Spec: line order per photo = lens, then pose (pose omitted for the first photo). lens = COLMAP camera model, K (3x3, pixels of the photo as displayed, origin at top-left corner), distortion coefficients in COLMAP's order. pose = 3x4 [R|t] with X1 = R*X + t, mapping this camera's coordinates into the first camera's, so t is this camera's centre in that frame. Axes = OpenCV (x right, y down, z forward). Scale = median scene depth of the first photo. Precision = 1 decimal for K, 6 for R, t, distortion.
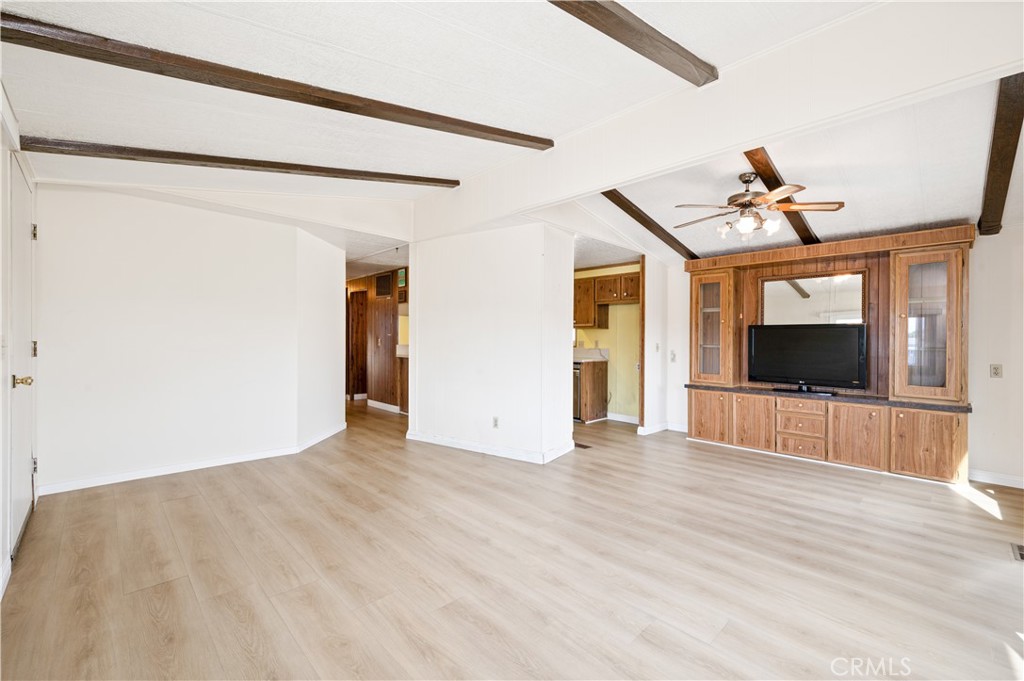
lens RADIAL K [[421.3, 0, 512.0], [0, 421.3, 340.5], [0, 0, 1]] dist [-0.000906, -0.000084]
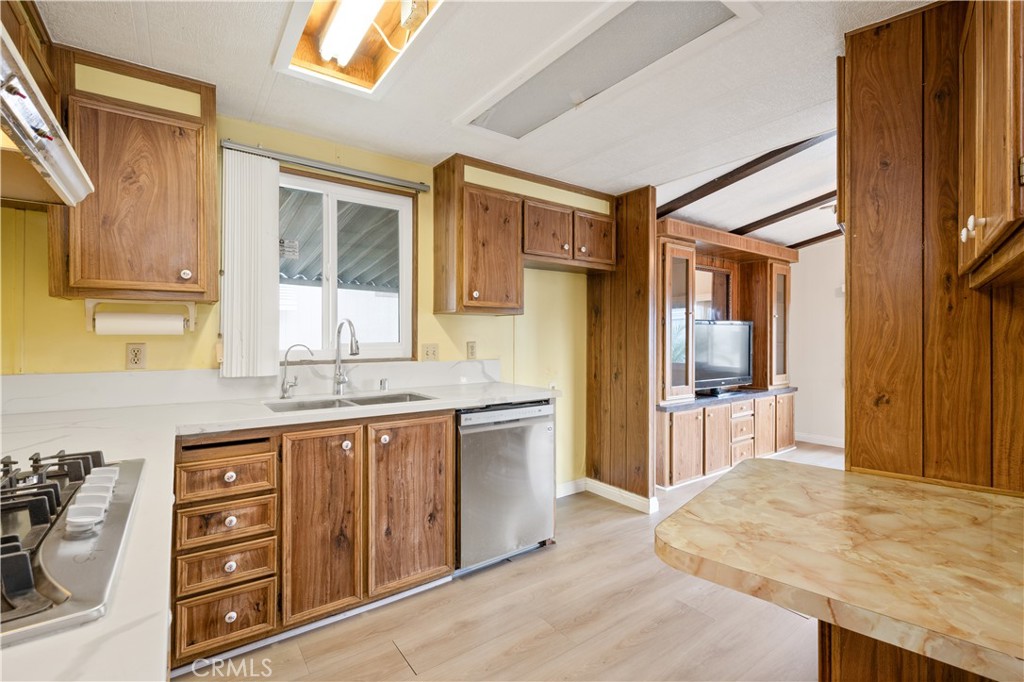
lens RADIAL K [[462.9, 0, 513.7], [0, 462.9, 331.4], [0, 0, 1]] dist [-0.000953, 0.000300]
pose [[0.139245, 0.003636, 0.990251, -0.391113], [0.007020, 0.999965, -0.004658, -0.012819], [-0.990233, 0.007600, 0.139214, 1.348980]]
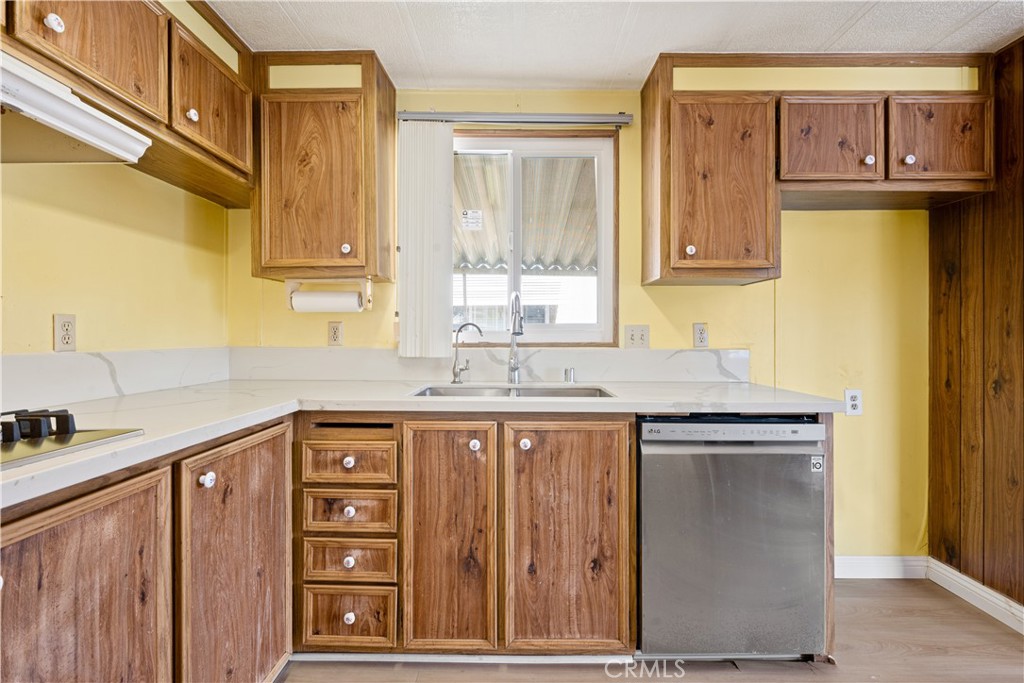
lens RADIAL K [[462.9, 0, 513.7], [0, 462.9, 331.9], [0, 0, 1]] dist [-0.000953, 0.000300]
pose [[0.702774, 0.000476, 0.711413, -0.198008], [0.008533, 0.999922, -0.009099, 0.011830], [-0.711362, 0.012465, 0.702715, 1.303175]]
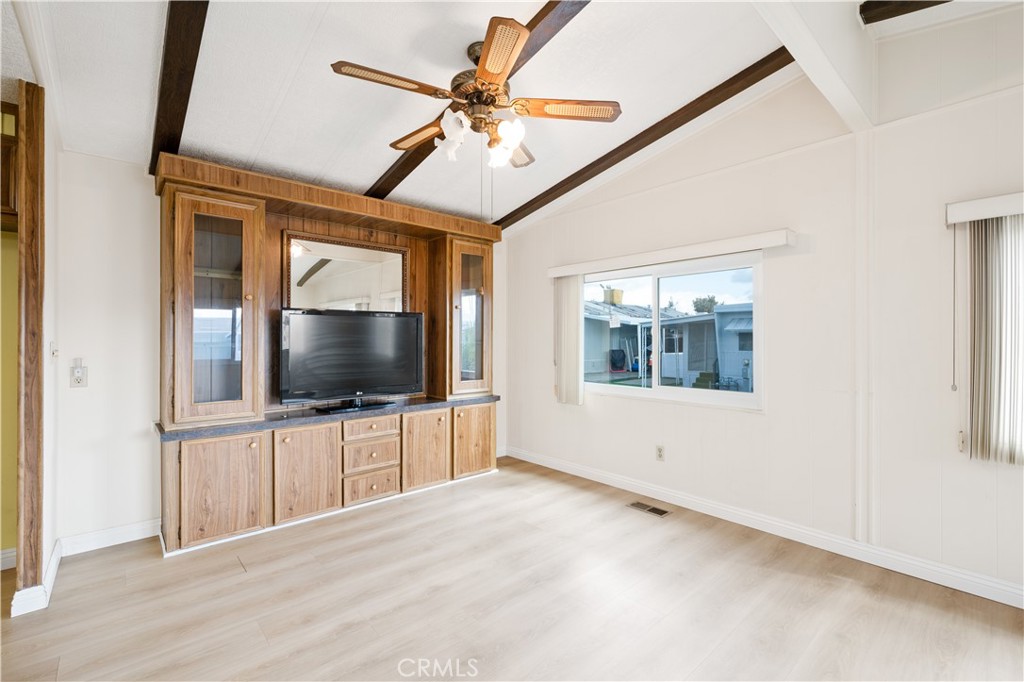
lens RADIAL K [[435.2, 0, 511.1], [0, 435.2, 335.8], [0, 0, 1]] dist [-0.045941, -0.000095]
pose [[0.029221, -0.000717, 0.999573, -0.019858], [0.005123, 0.999987, 0.000567, 0.004888], [-0.999560, 0.005105, 0.029224, 0.747282]]
